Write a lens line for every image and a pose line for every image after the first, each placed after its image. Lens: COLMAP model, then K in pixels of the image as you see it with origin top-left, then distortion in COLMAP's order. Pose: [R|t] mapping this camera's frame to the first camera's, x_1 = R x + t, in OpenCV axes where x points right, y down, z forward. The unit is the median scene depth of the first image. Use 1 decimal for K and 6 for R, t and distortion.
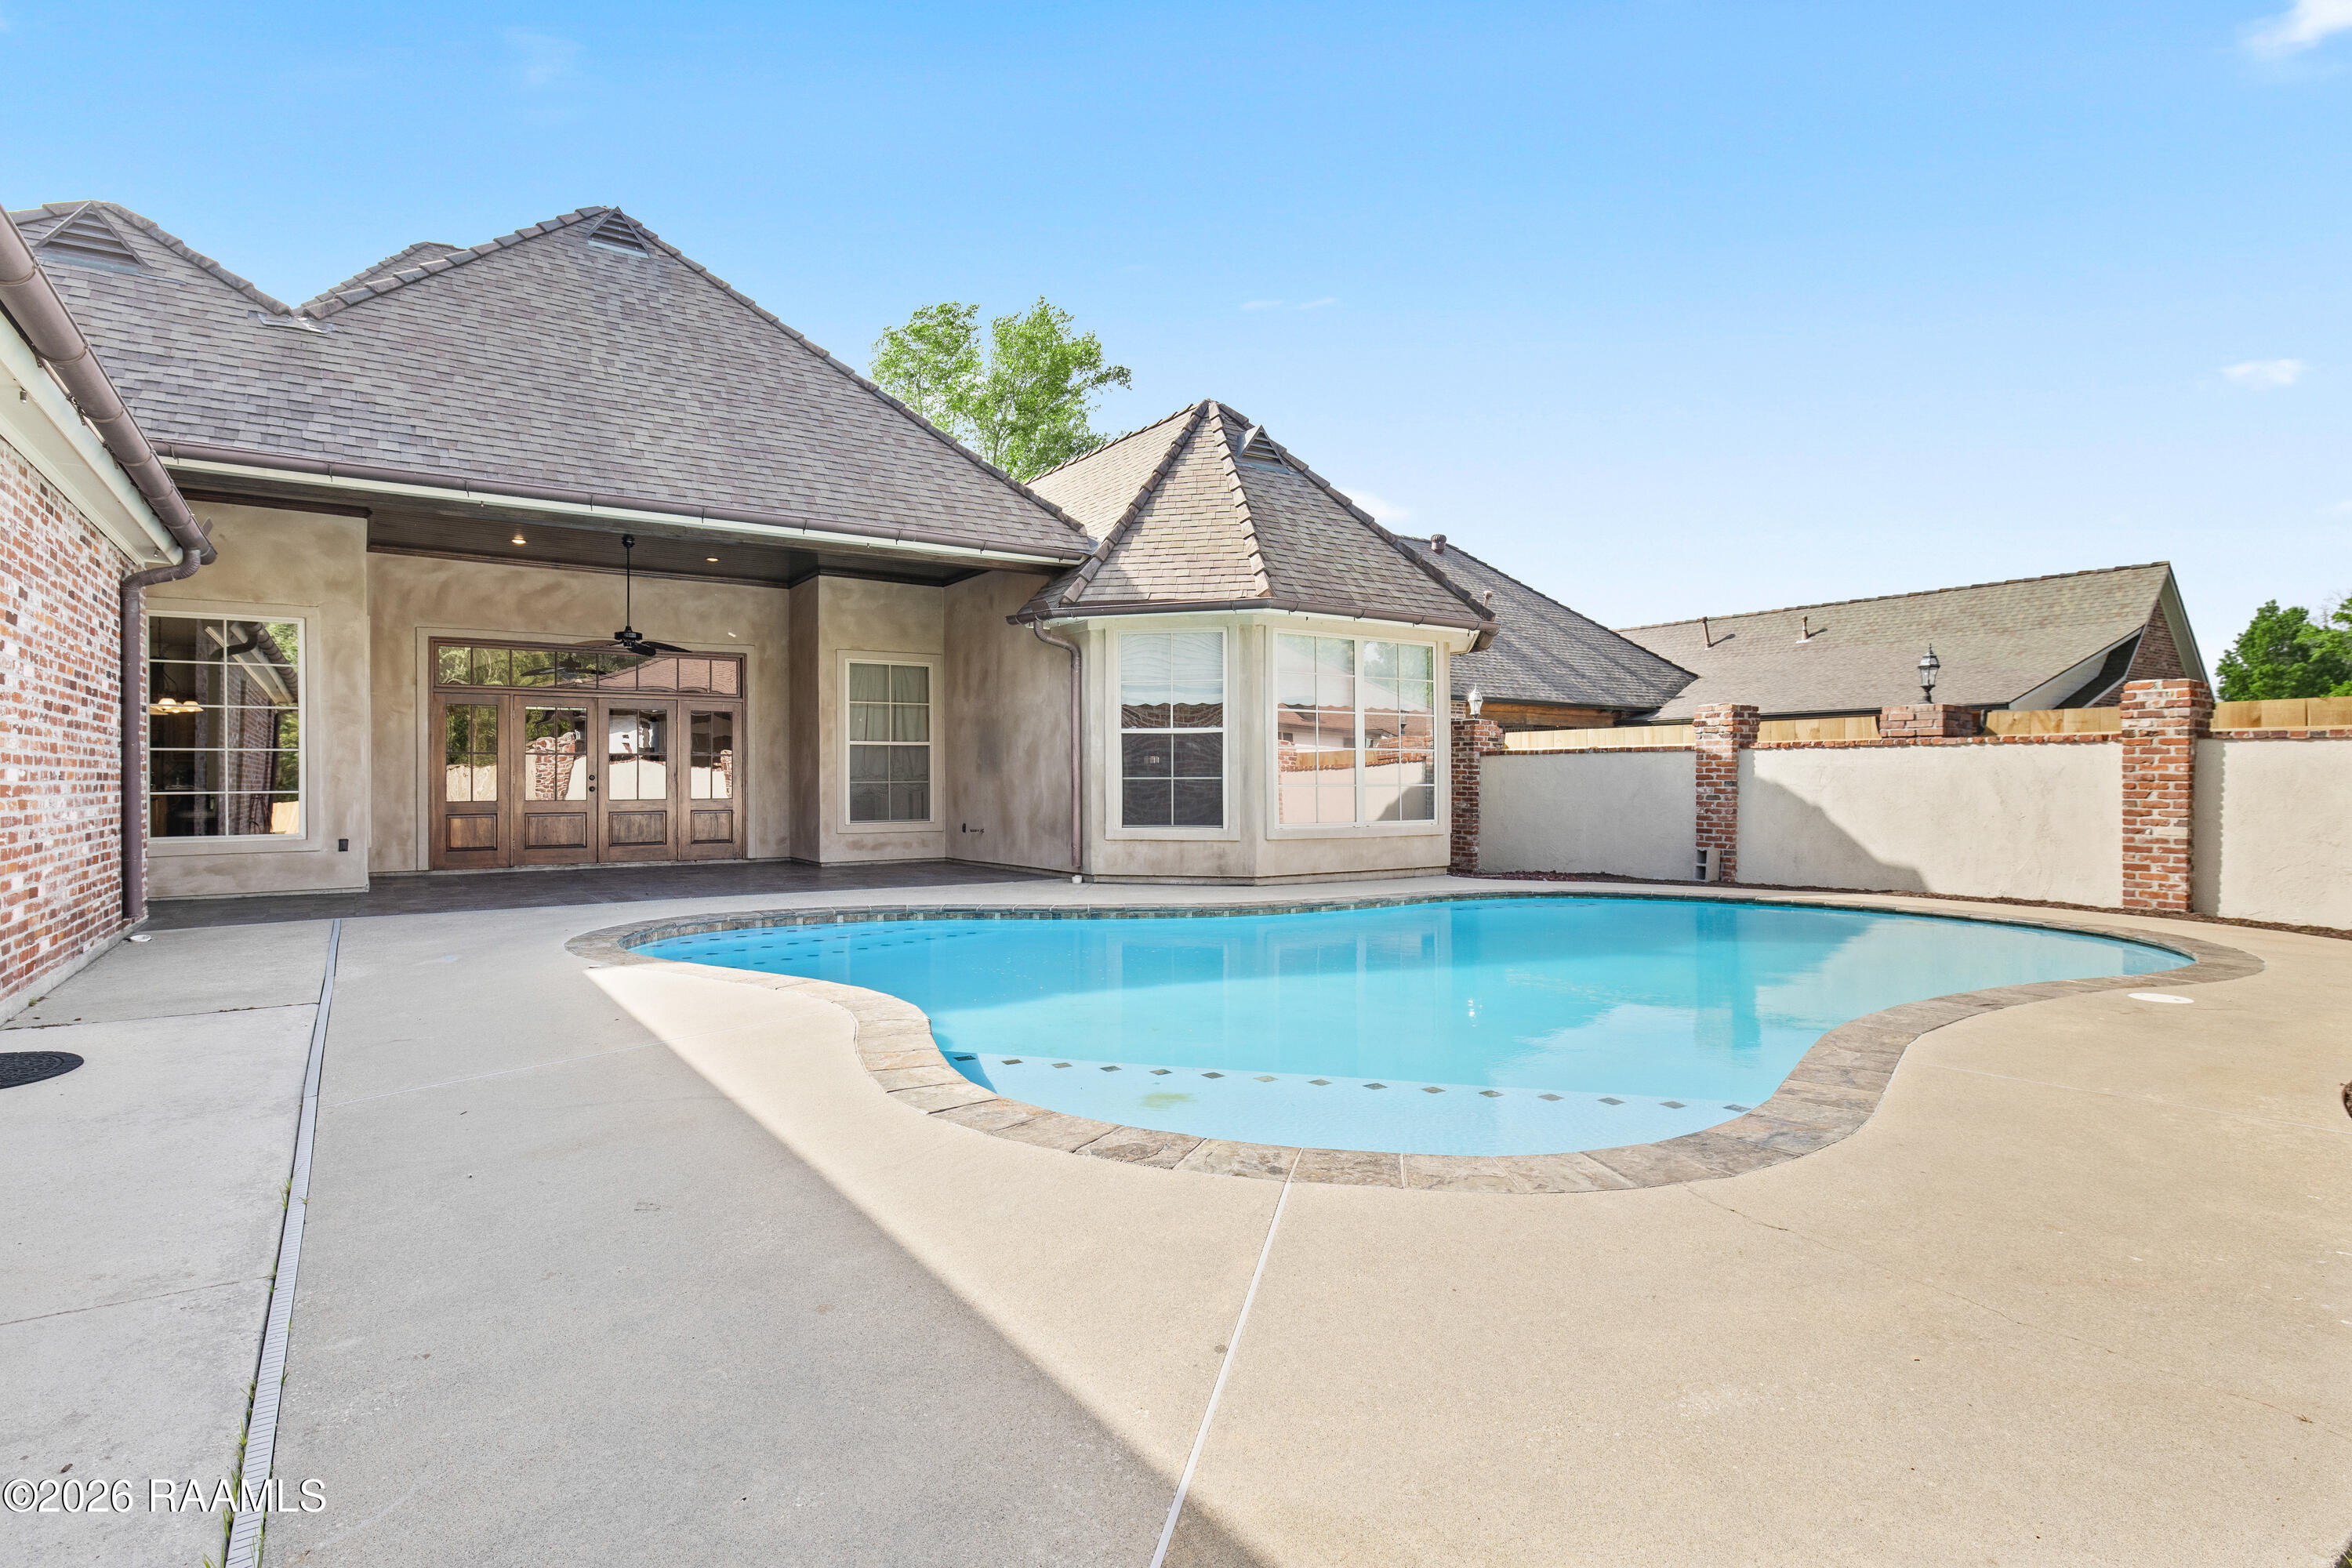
lens RADIAL K [[1215.4, 0, 1176.0], [0, 1215.4, 784.0], [0, 0, 1]] dist [0.000601, 0.000243]
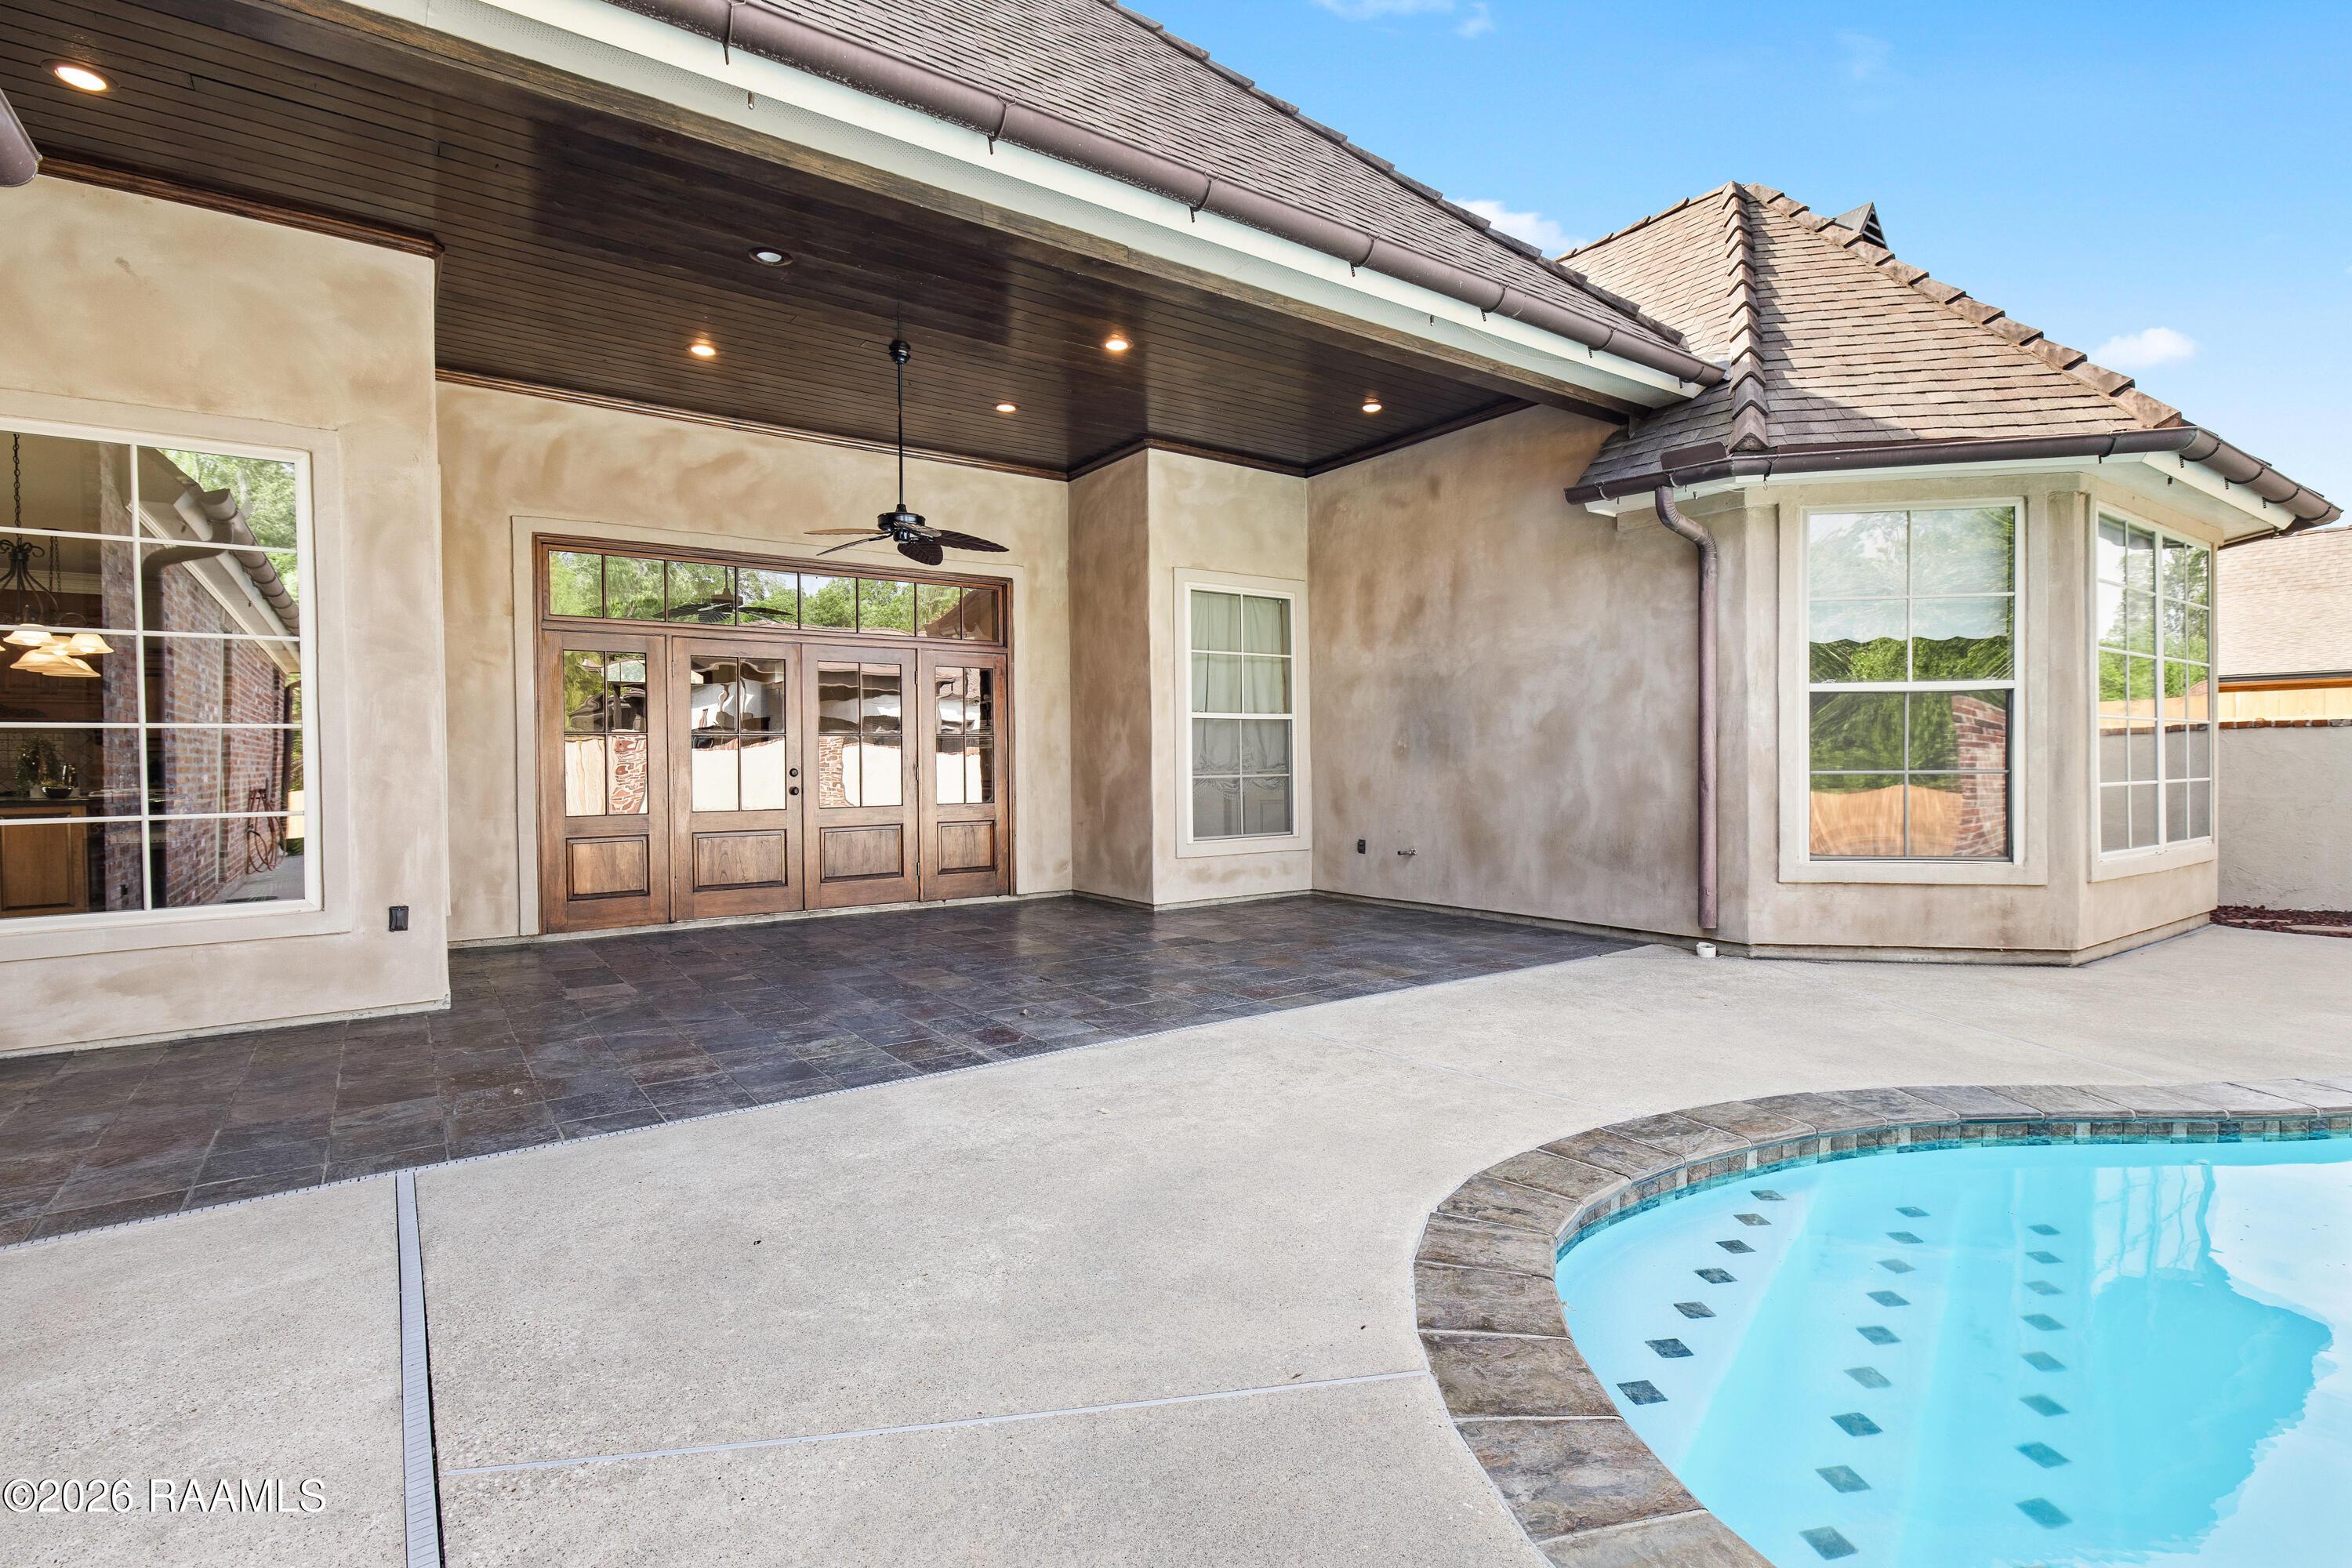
lens RADIAL K [[1120.0, 0, 1176.0], [0, 1120.0, 784.0], [0, 0, 1]] dist [-0.003246, -0.000164]
pose [[0.999671, -0.005791, 0.024984, -0.319579], [0.005338, 0.999821, 0.018151, -0.009271], [-0.025085, -0.018011, 0.999523, 0.453343]]
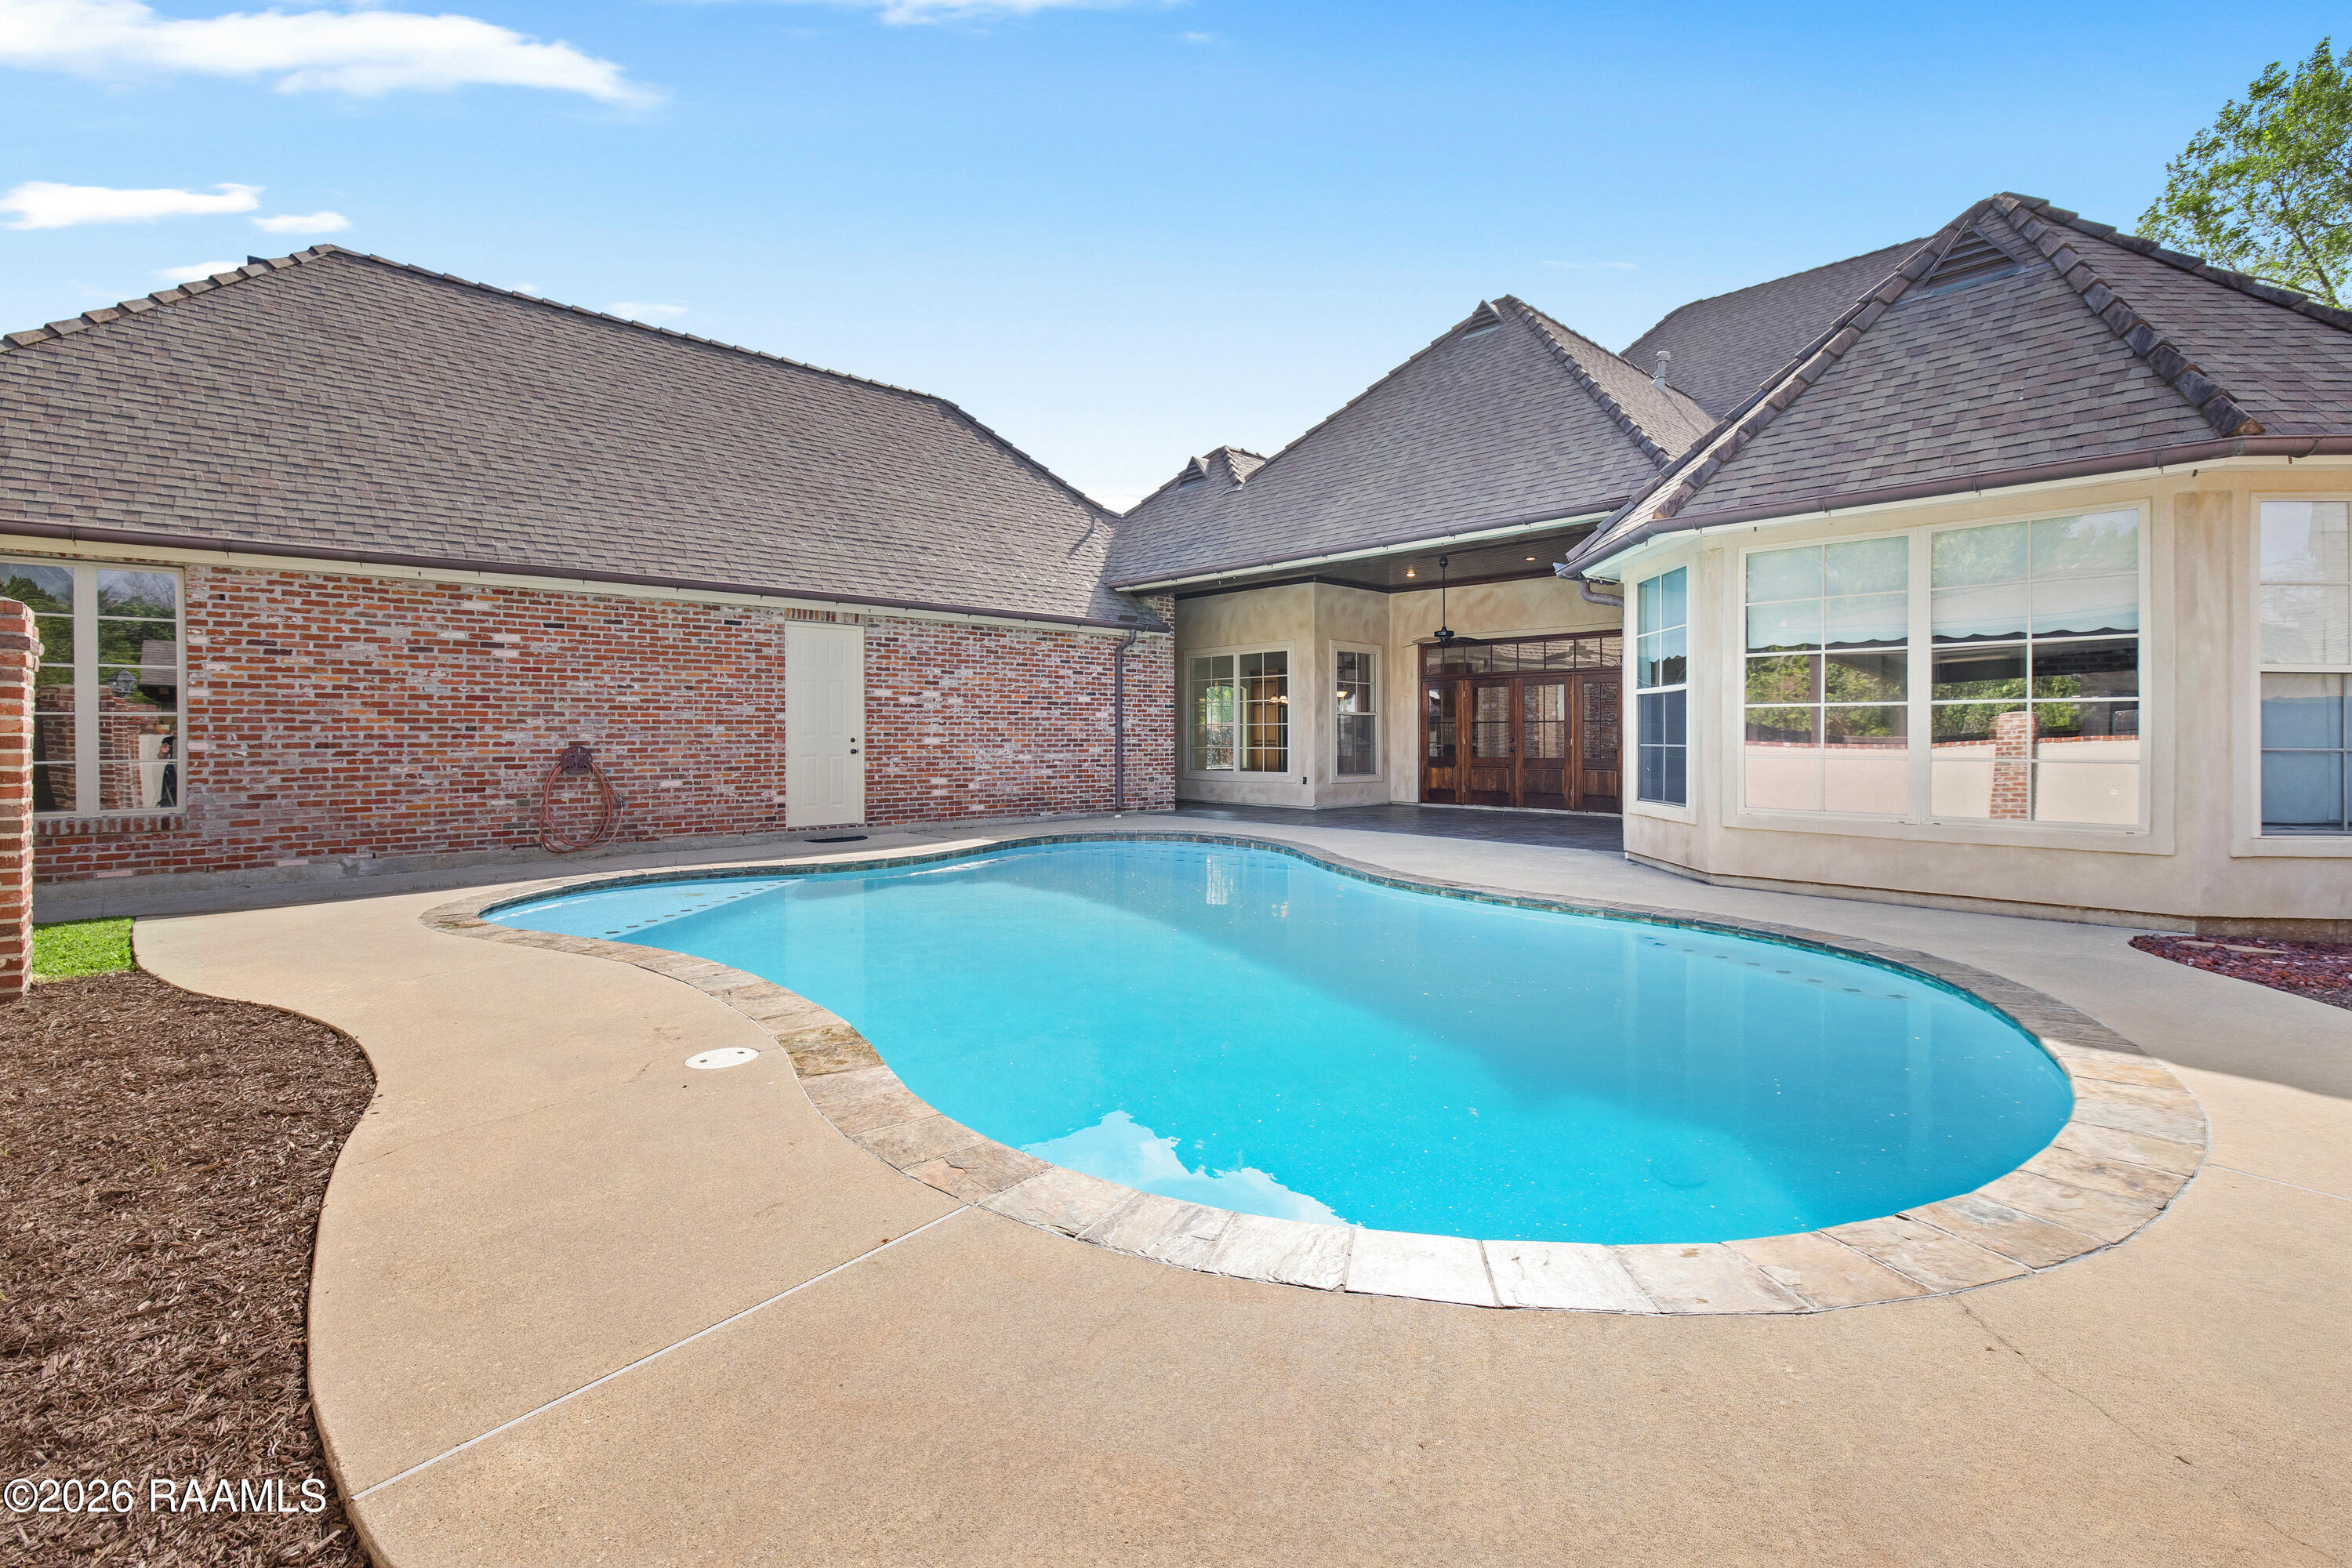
lens RADIAL K [[1075.4, 0, 1174.5], [0, 1075.4, 737.6], [0, 0, 1]] dist [0.000480, 0.000073]
pose [[0.160444, 0.003231, -0.987040, 0.623391], [-0.004572, 0.999986, 0.002530, -0.009468], [0.987034, 0.004107, 0.160457, 0.495355]]
